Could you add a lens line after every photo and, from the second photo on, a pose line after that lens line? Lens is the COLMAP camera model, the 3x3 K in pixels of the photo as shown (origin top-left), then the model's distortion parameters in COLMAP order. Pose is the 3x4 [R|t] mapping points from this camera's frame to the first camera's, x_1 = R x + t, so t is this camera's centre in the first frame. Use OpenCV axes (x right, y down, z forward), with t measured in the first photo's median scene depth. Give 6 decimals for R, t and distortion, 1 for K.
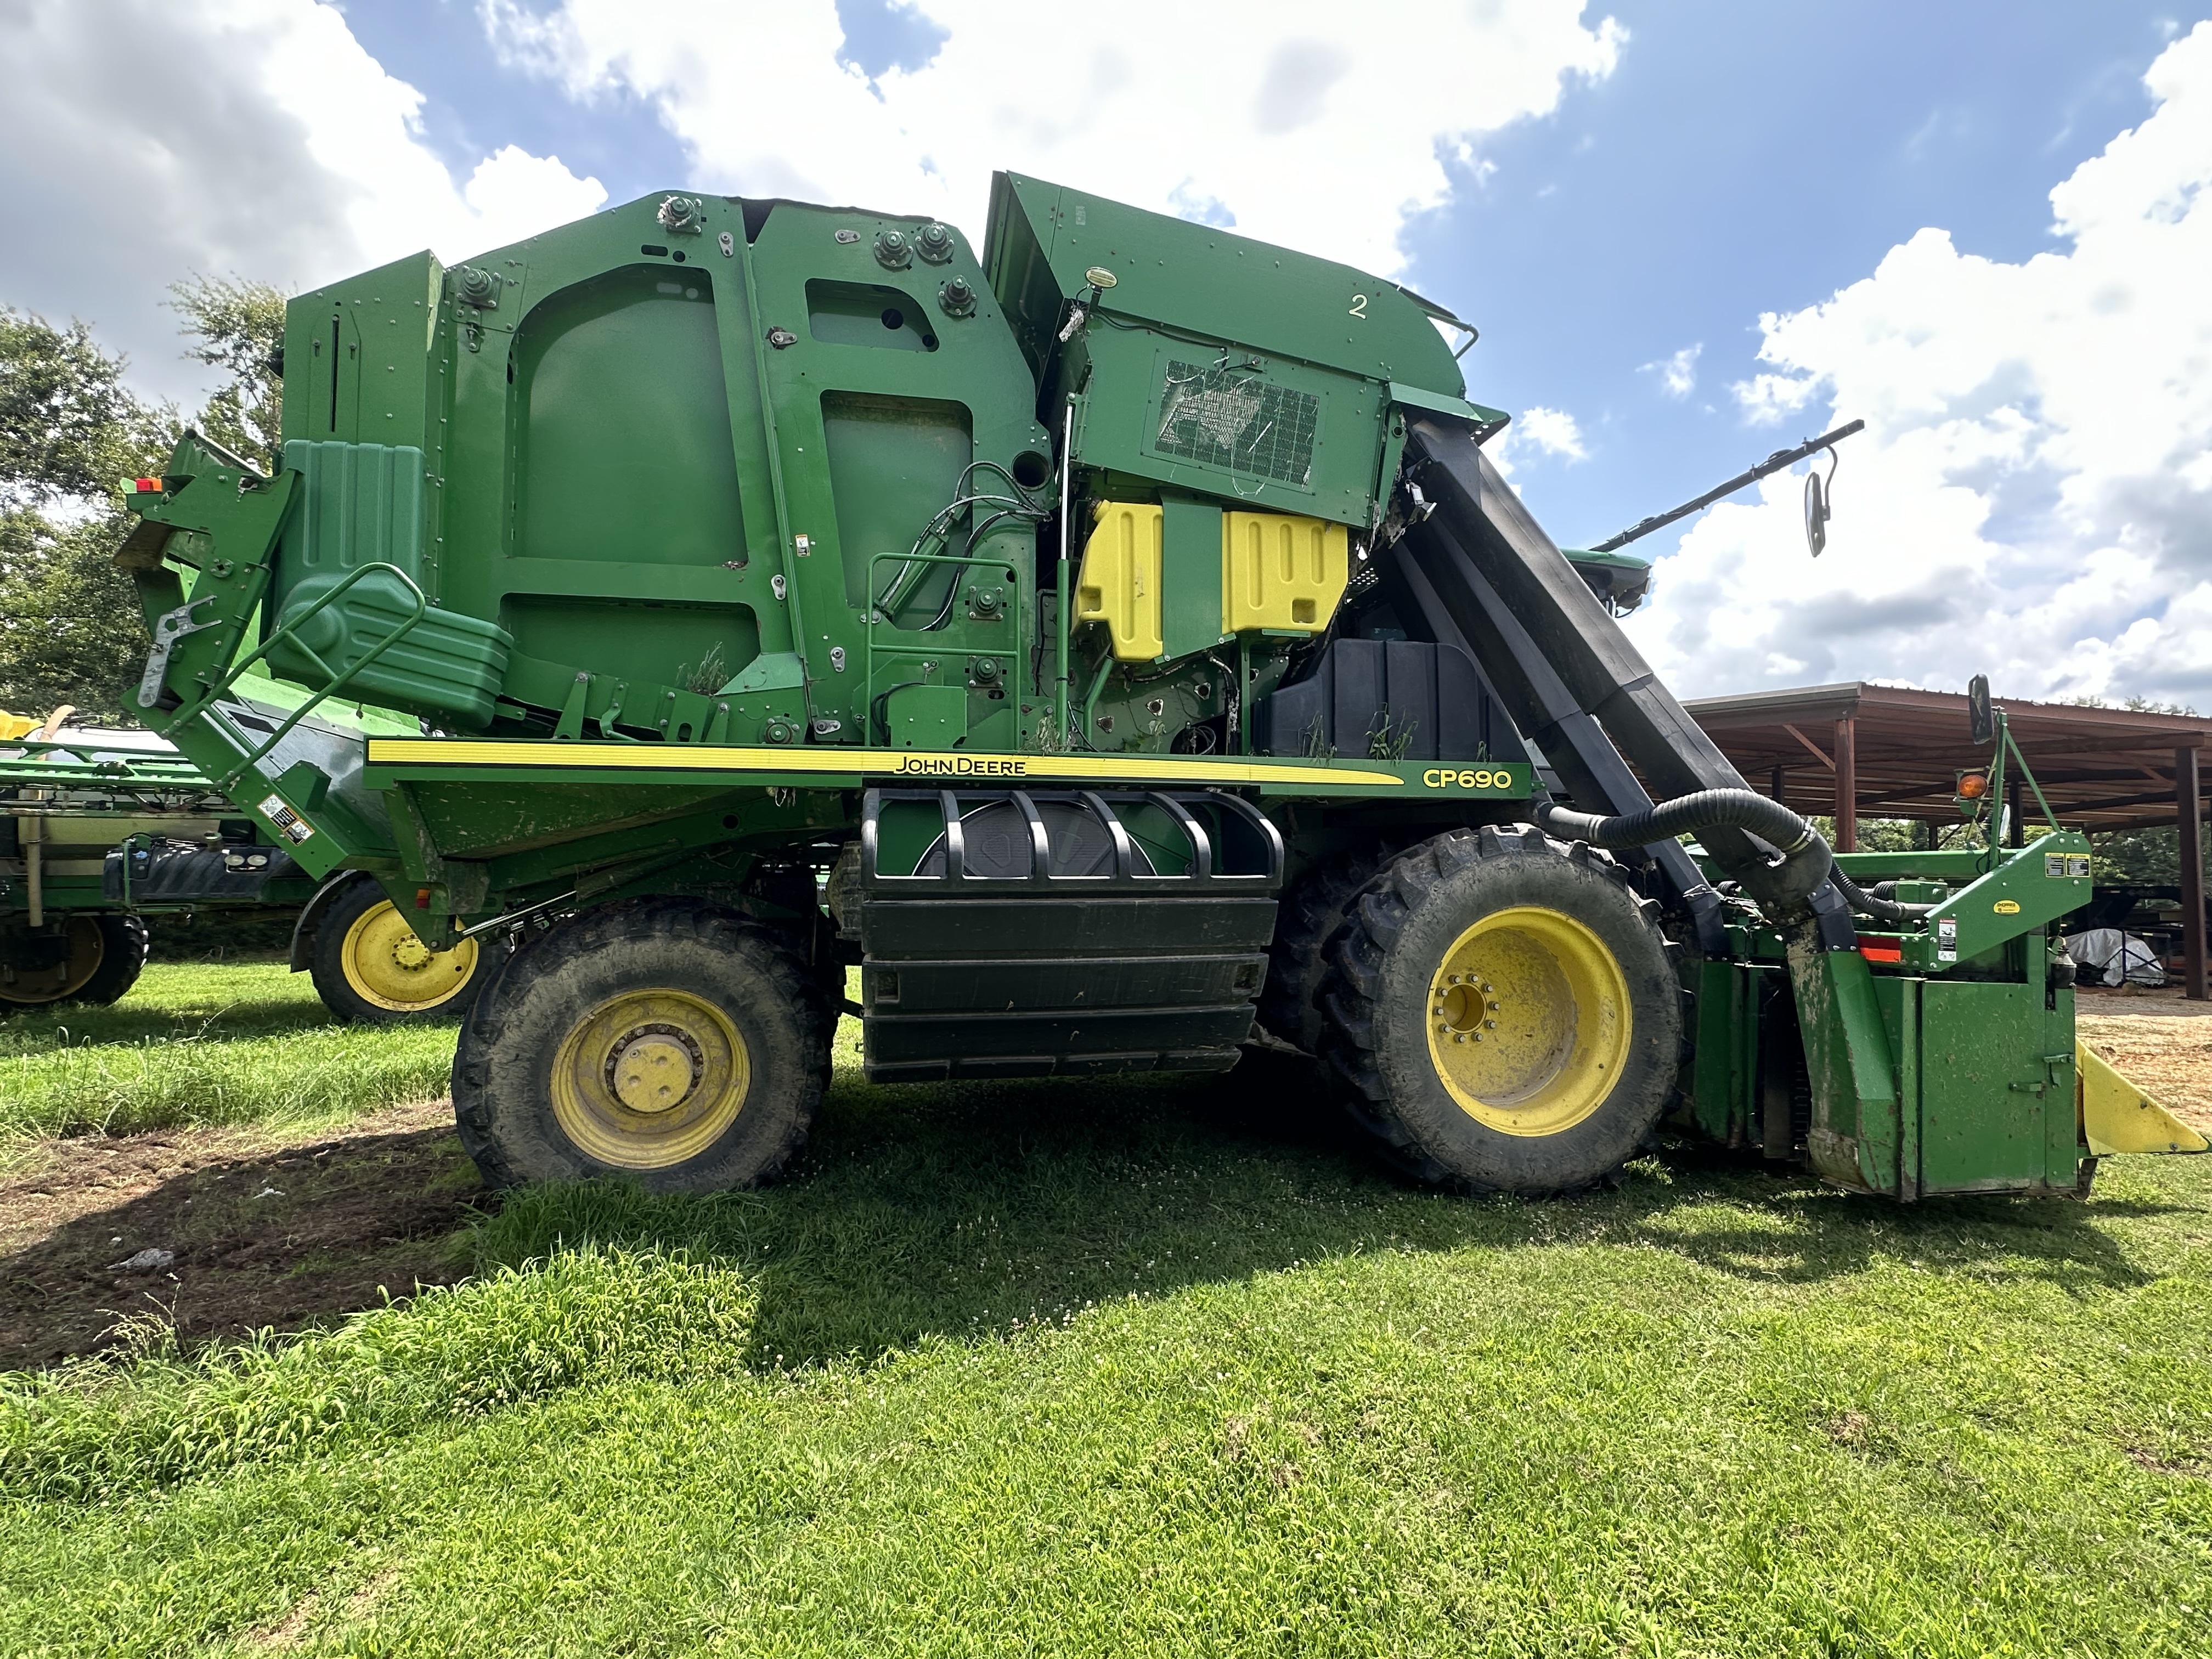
lens RADIAL K [[1009.0, 0, 1101.8], [0, 1009.0, 833.4], [0, 0, 1]] dist [-0.002471, -0.000897]
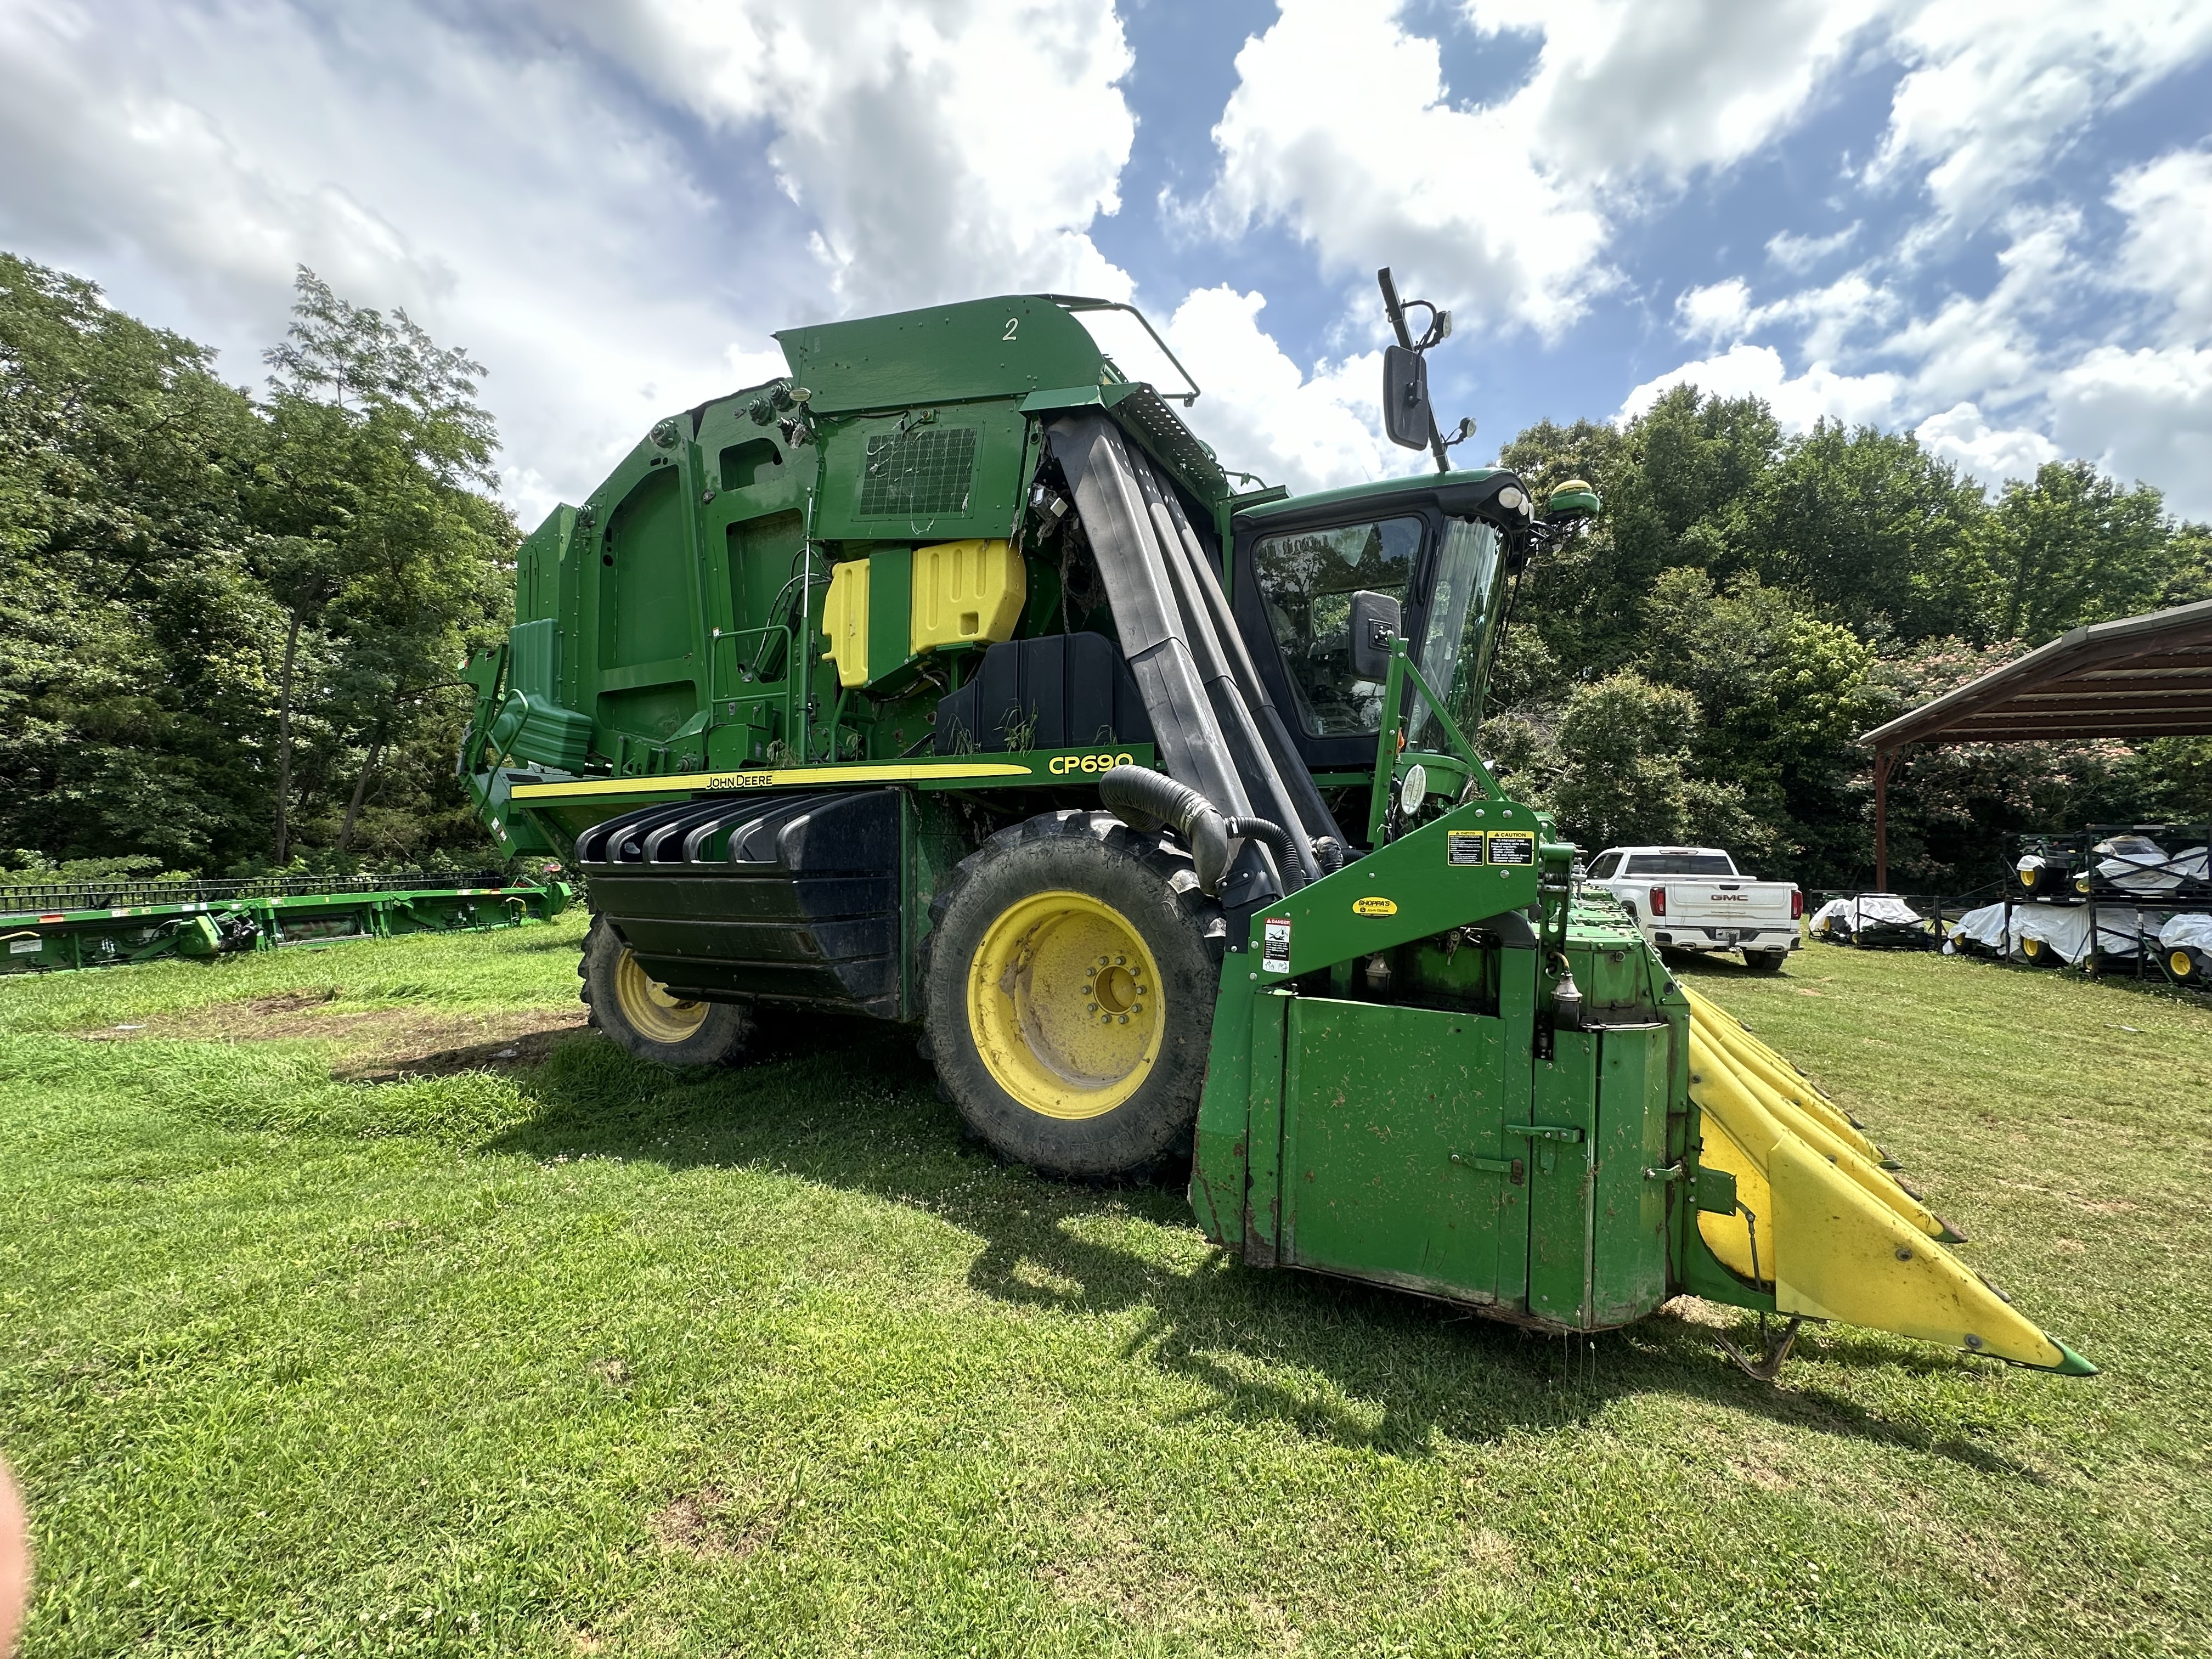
lens RADIAL K [[889.8, 0, 1106.0], [0, 889.8, 829.5], [0, 0, 1]] dist [-0.000559, -0.014645]
pose [[0.796256, -0.019482, -0.604646, 0.968432], [0.031968, 0.999440, 0.009896, 0.003973], [0.604115, -0.027209, 0.796433, 0.312751]]
